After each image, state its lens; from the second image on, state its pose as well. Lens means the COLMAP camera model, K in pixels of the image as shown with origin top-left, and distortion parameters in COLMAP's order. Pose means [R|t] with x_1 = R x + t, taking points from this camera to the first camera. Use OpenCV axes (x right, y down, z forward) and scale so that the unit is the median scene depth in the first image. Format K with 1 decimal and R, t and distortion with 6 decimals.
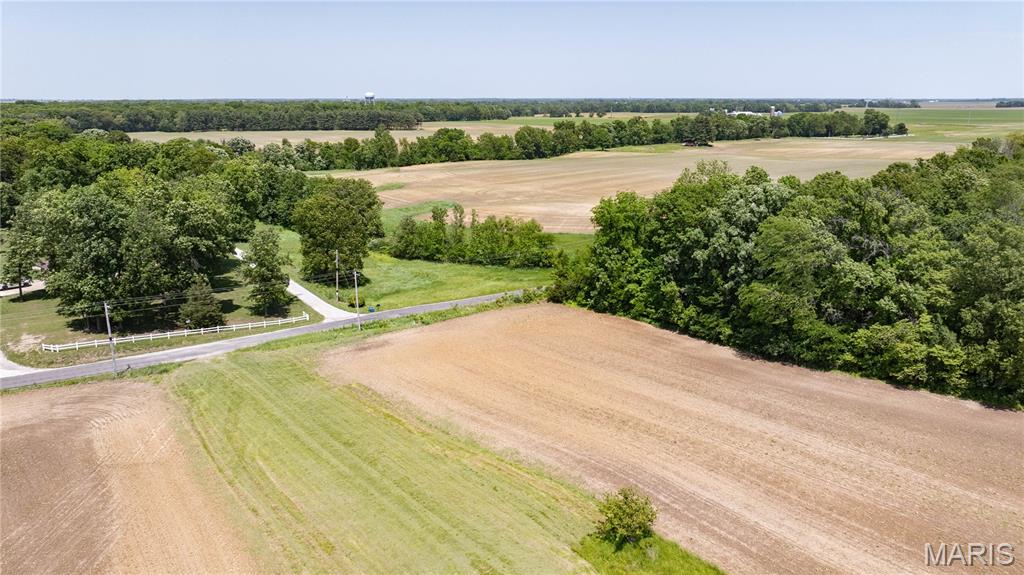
lens RADIAL K [[740.6, 0, 512.0], [0, 740.6, 287.5], [0, 0, 1]] dist [-0.021286, 0.011570]
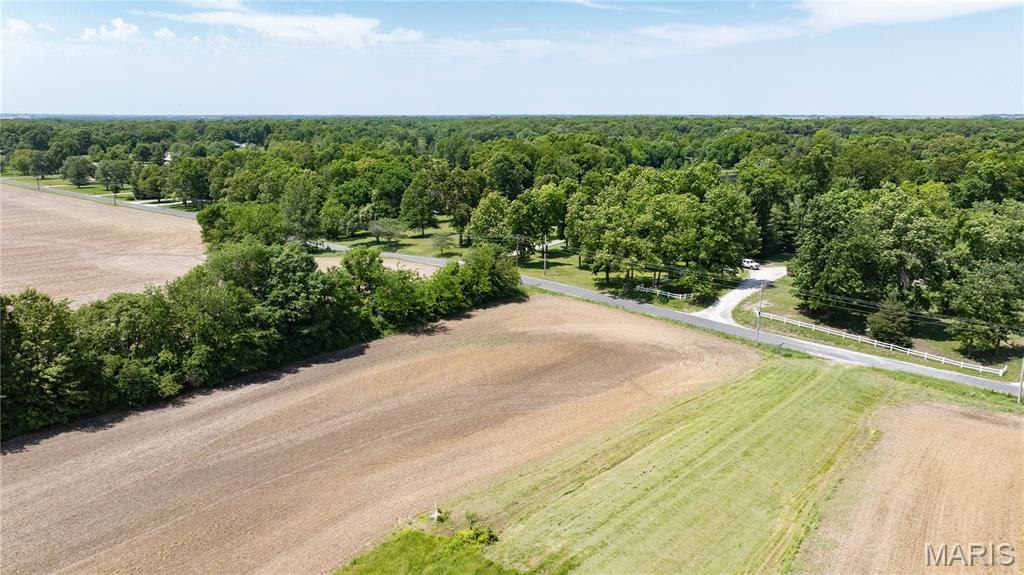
lens RADIAL K [[731.9, 0, 512.0], [0, 731.9, 287.5], [0, 0, 1]] dist [-0.021778, -0.000611]
pose [[0.195105, 0.226639, -0.954237, 0.378961], [-0.241238, 0.954134, 0.177291, -0.063726], [0.950652, 0.195608, 0.240830, 0.250607]]
